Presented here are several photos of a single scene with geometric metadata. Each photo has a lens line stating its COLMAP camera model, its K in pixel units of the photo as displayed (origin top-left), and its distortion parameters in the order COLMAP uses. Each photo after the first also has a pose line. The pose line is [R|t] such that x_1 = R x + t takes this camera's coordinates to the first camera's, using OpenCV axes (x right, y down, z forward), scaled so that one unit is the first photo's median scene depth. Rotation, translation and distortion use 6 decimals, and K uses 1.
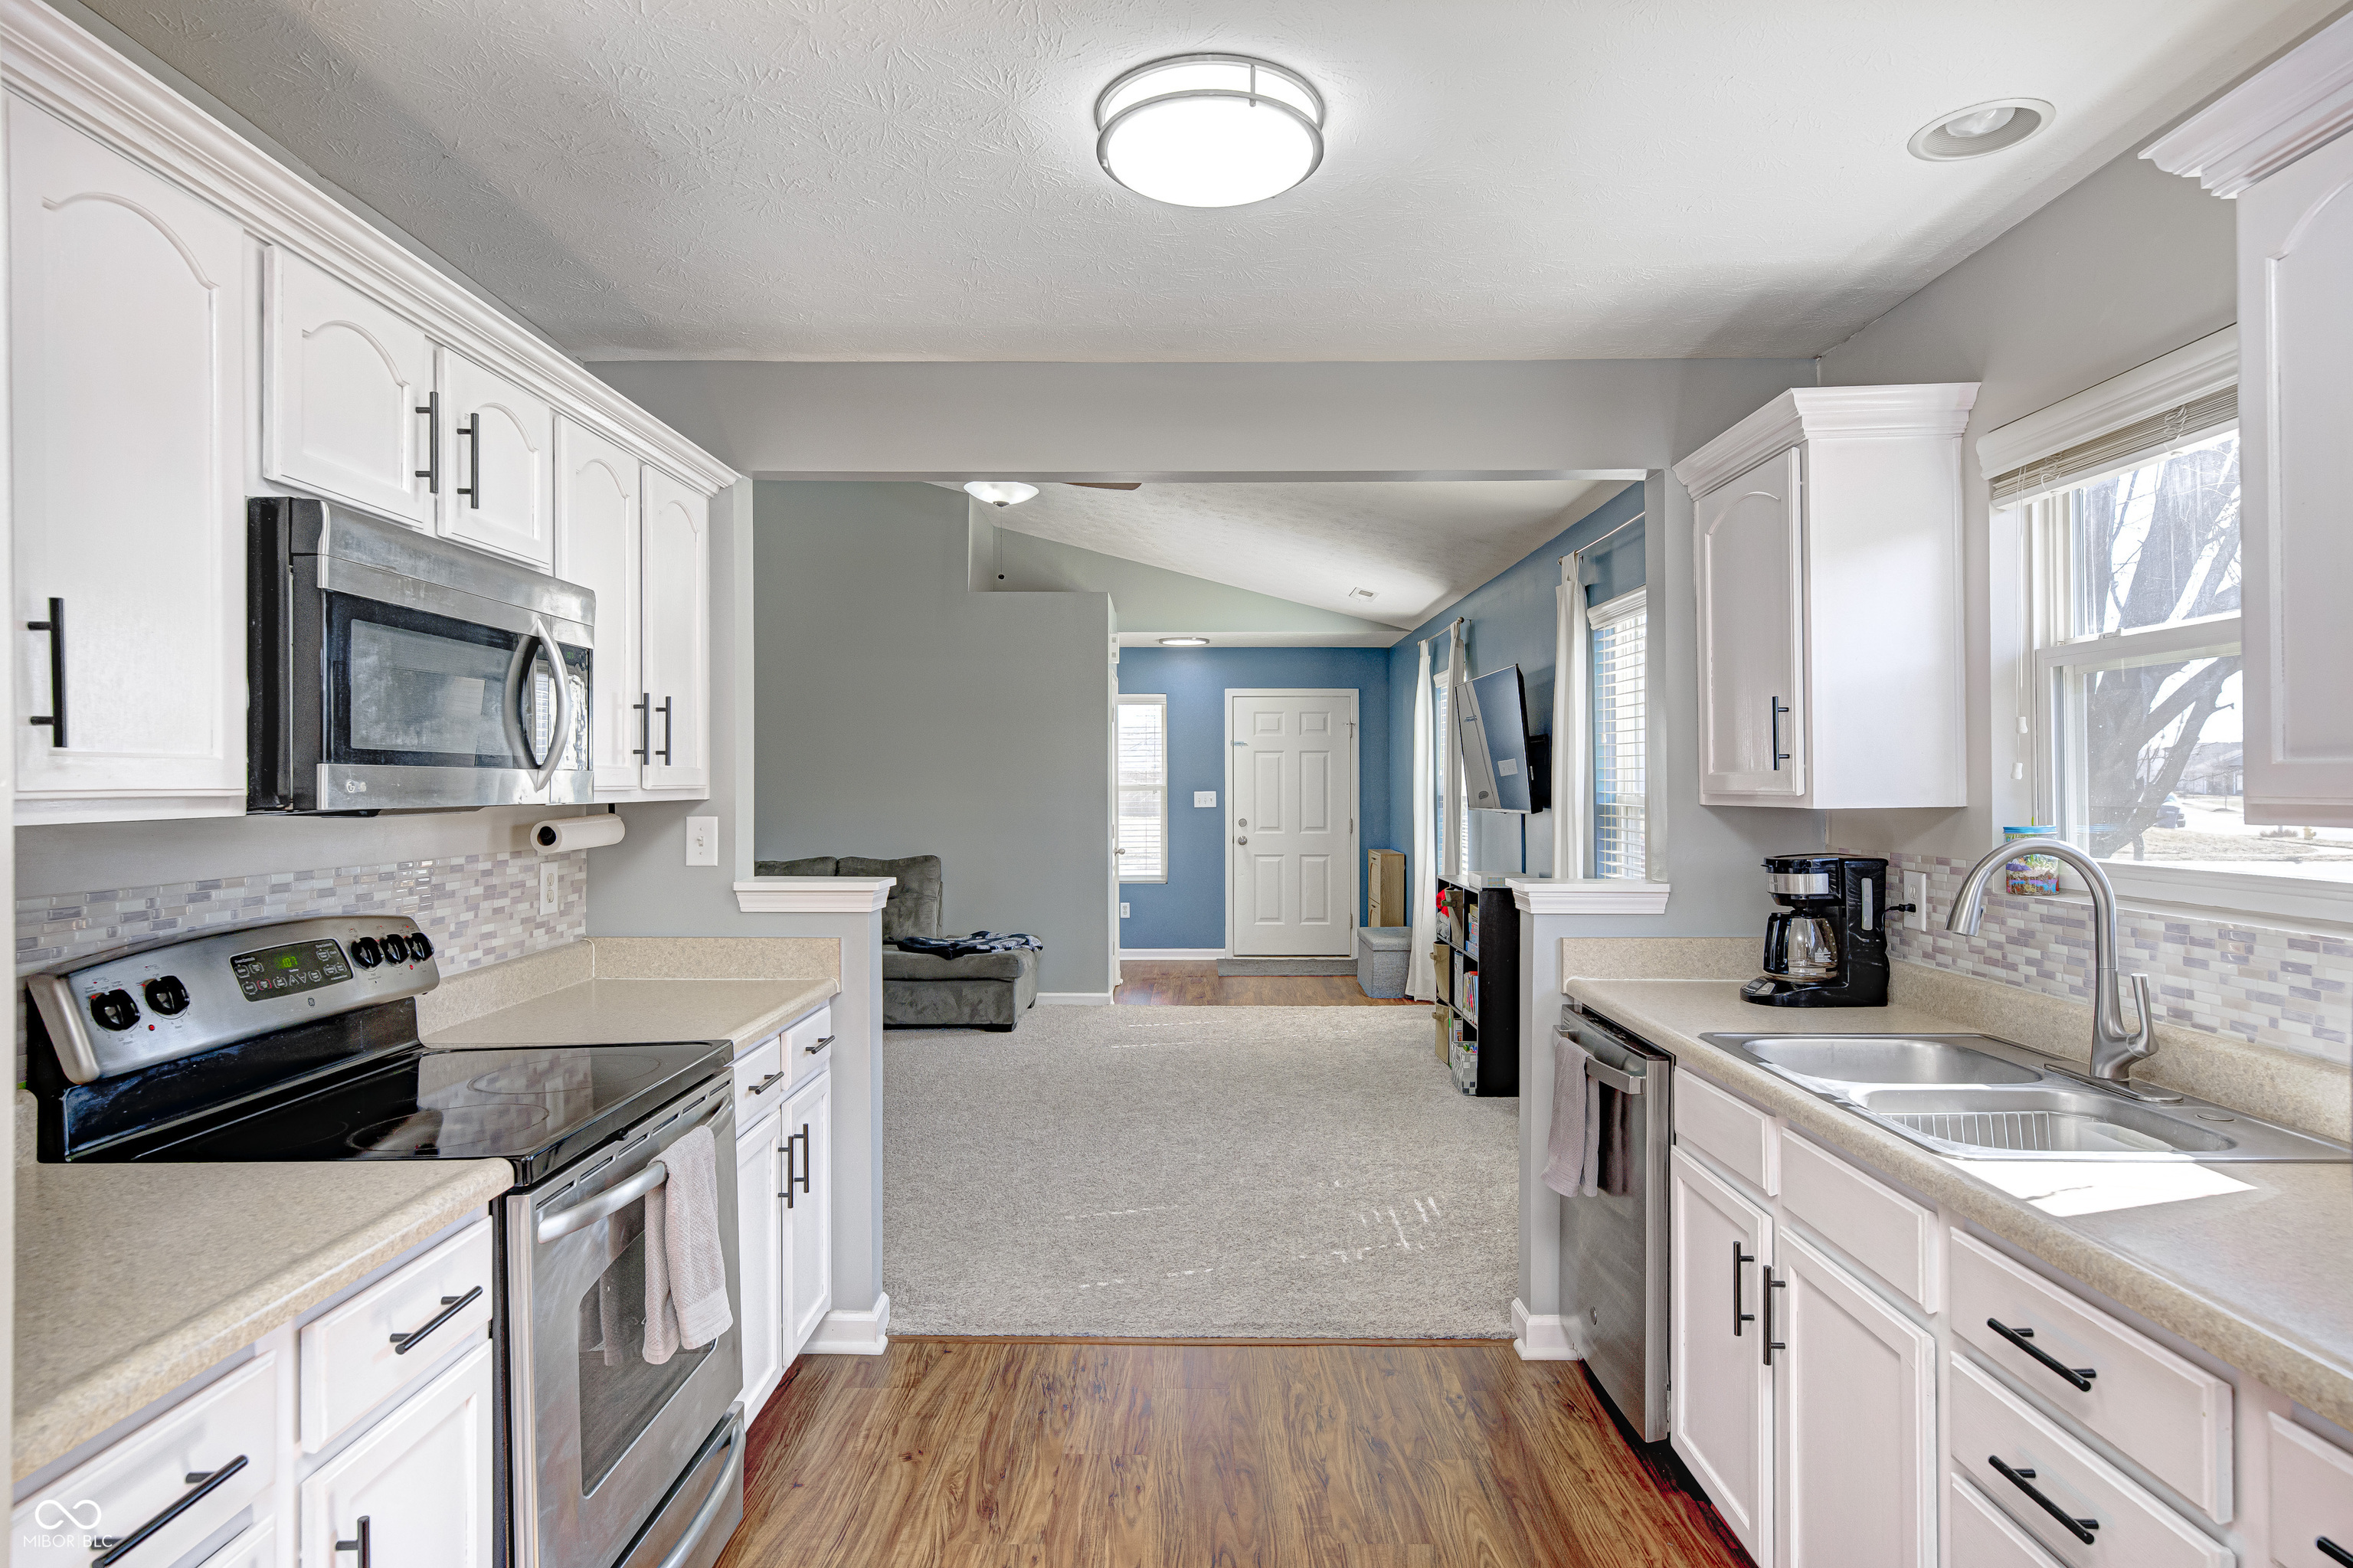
lens RADIAL K [[1282.3, 0, 1177.8], [0, 1282.3, 785.7], [0, 0, 1]] dist [-0.003968, -0.000883]
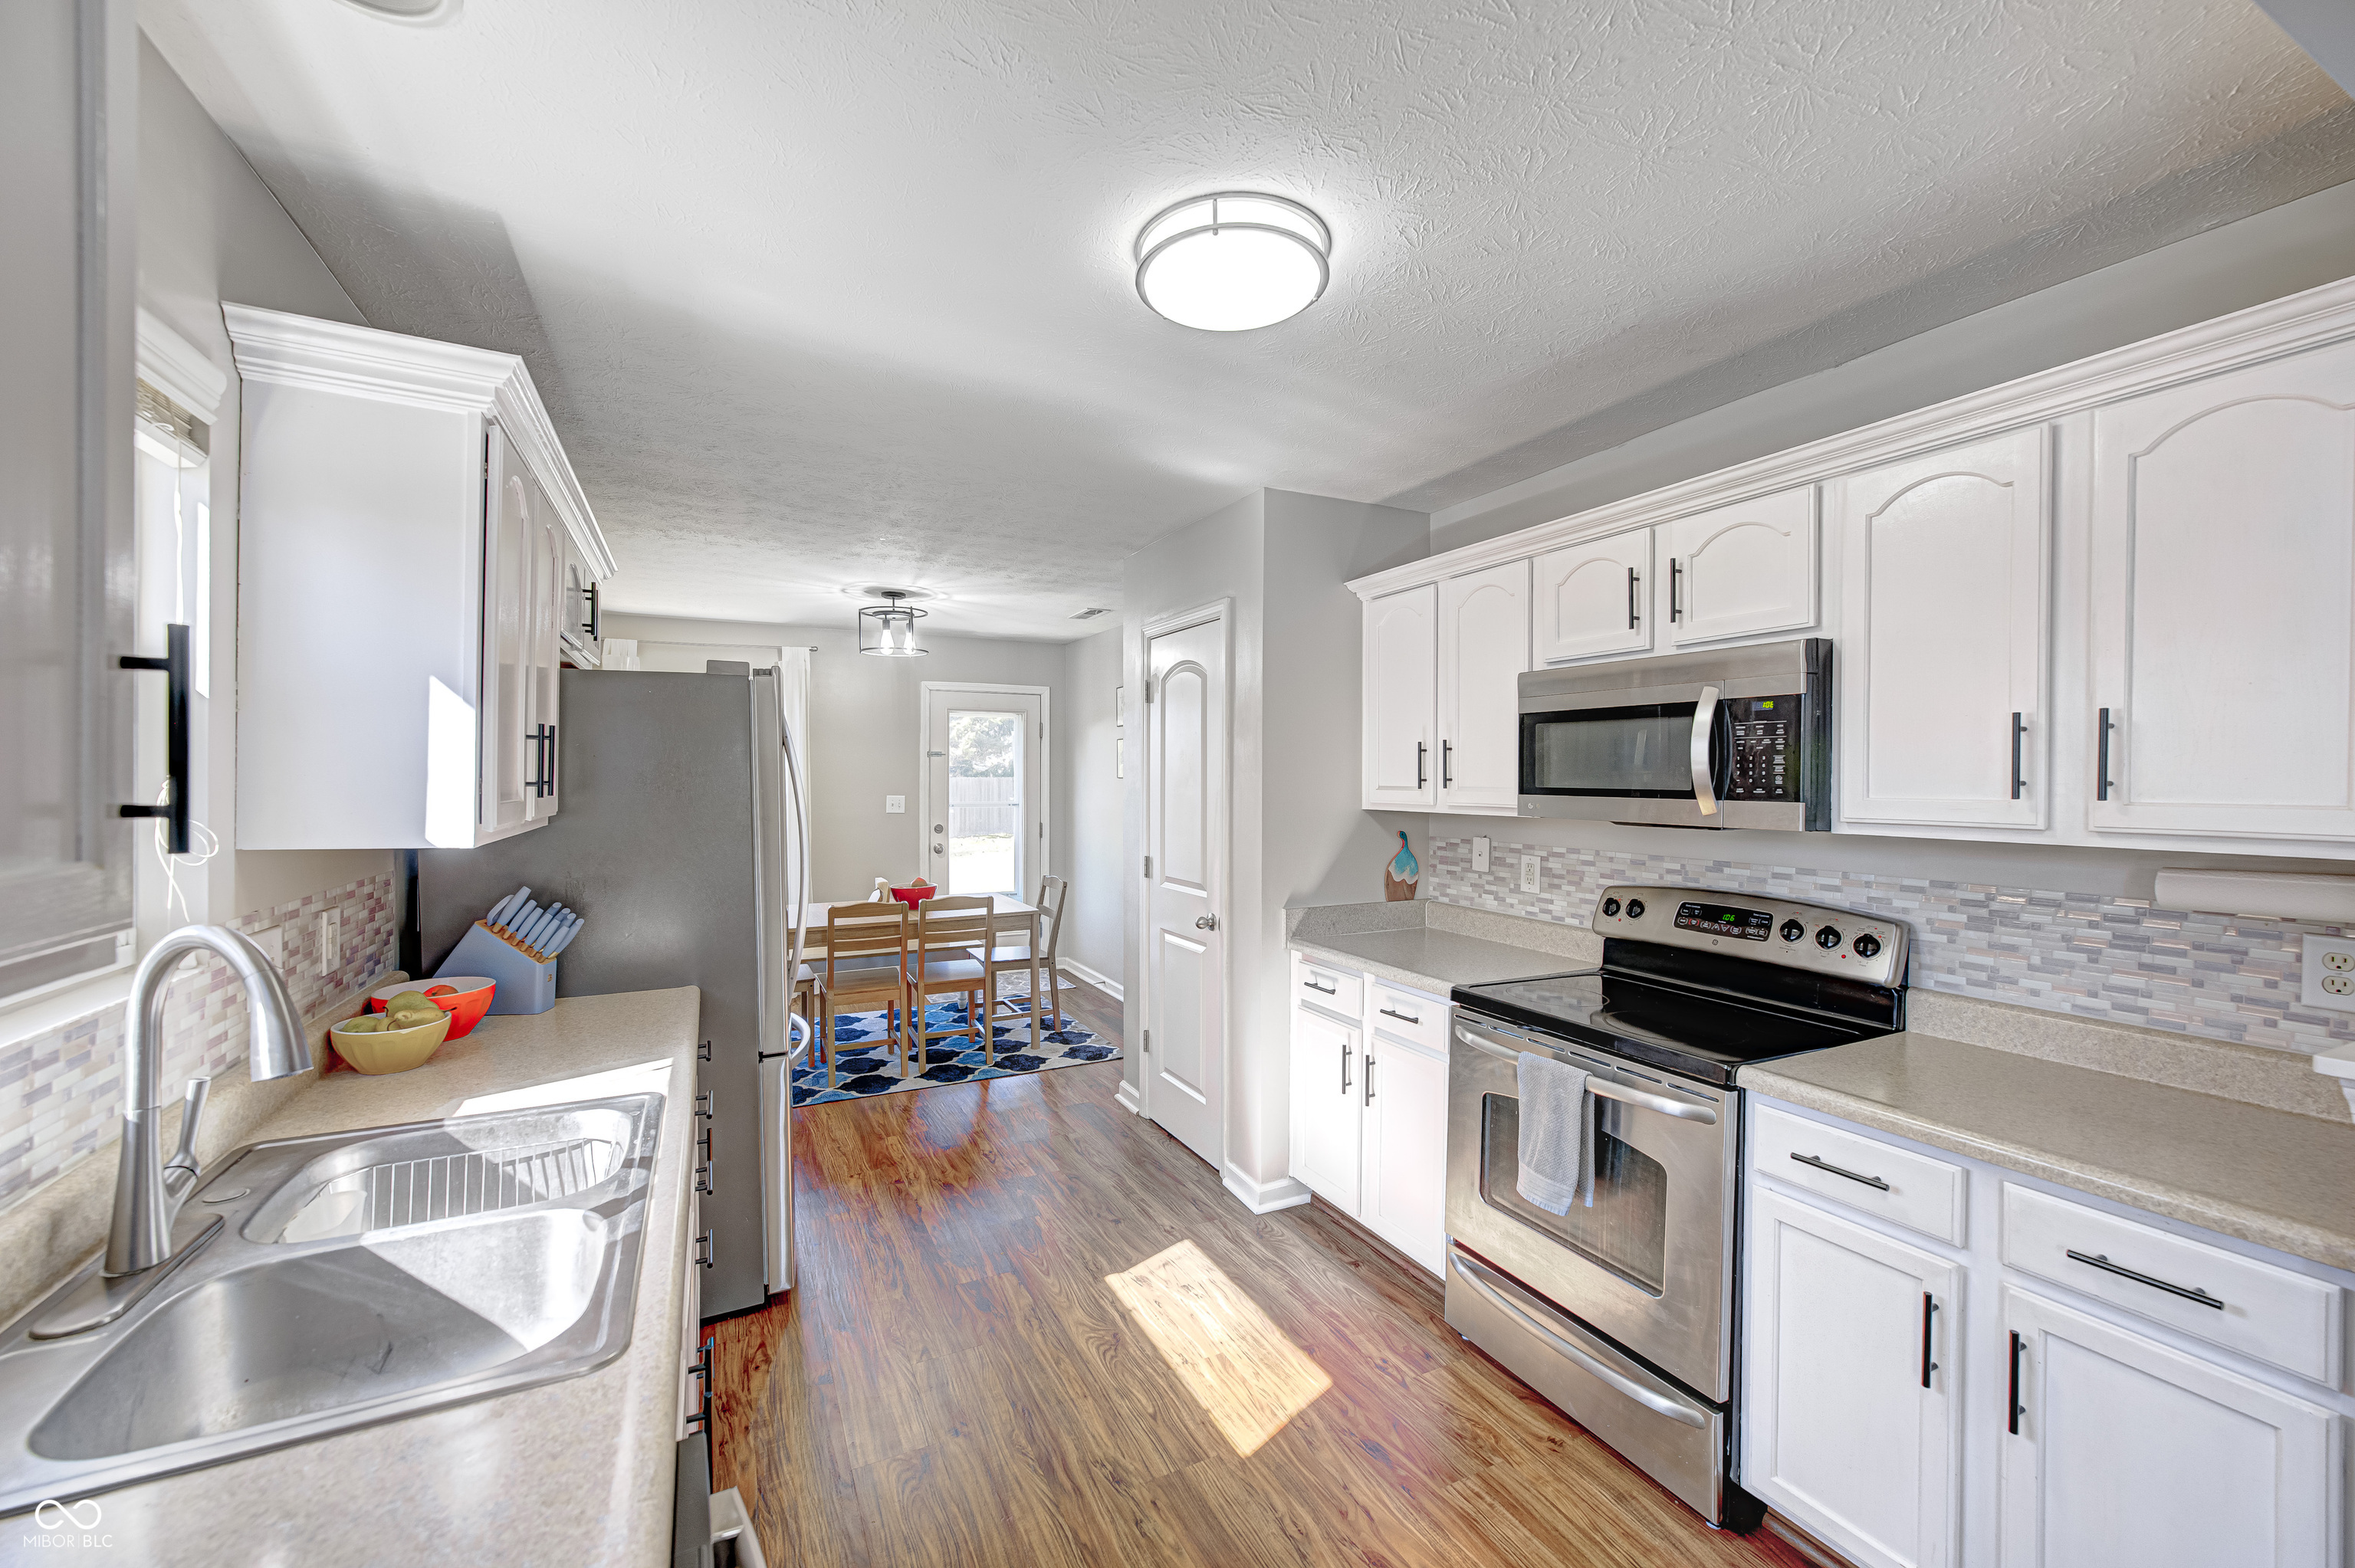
lens RADIAL K [[926.6, 0, 1178.0], [0, 926.6, 786.4], [0, 0, 1]] dist [0.001715, 0.000028]
pose [[-0.886825, 0.004809, -0.462080, 0.444418], [-0.001854, 0.999901, 0.013964, -0.040666], [0.462101, 0.013240, -0.886729, 1.687578]]
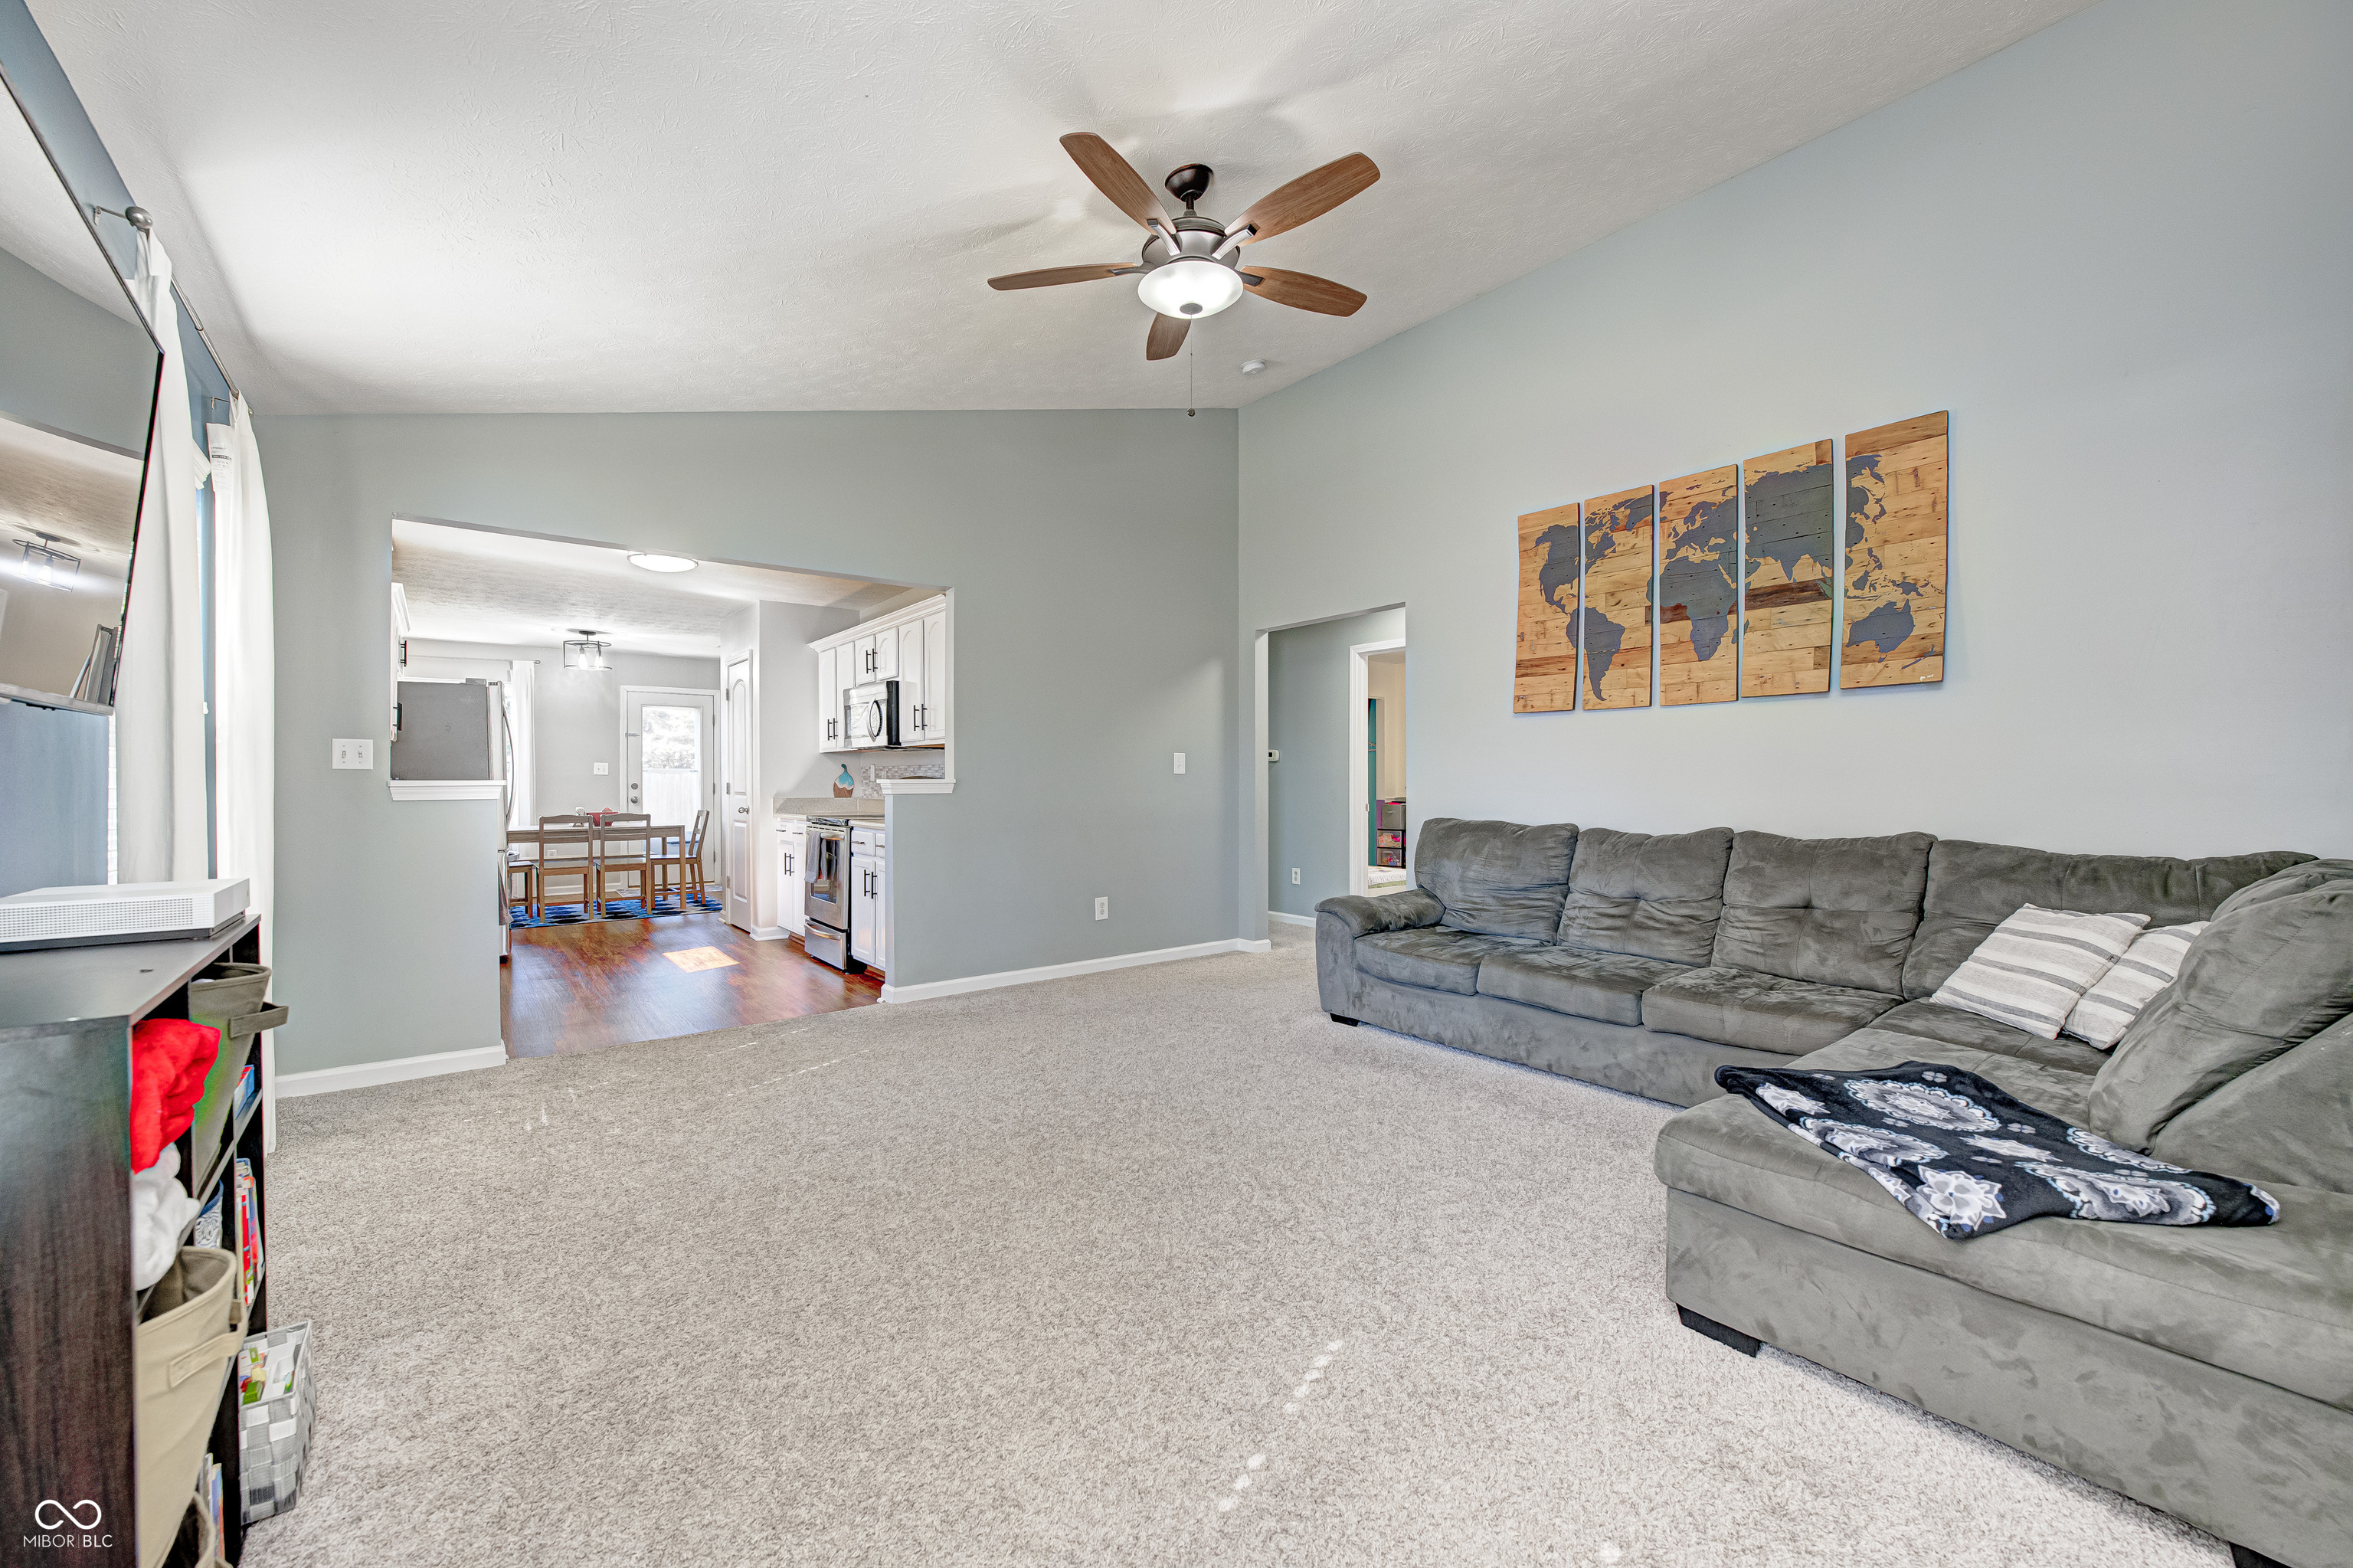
lens RADIAL K [[926.0, 0, 1173.2], [0, 926.0, 778.6], [0, 0, 1]] dist [0.001715, 0.000028]
pose [[-0.776819, 0.005006, -0.629704, 0.538996], [0.004021, 0.999987, 0.002990, 0.124755], [0.629711, -0.000209, -0.776830, 4.004530]]
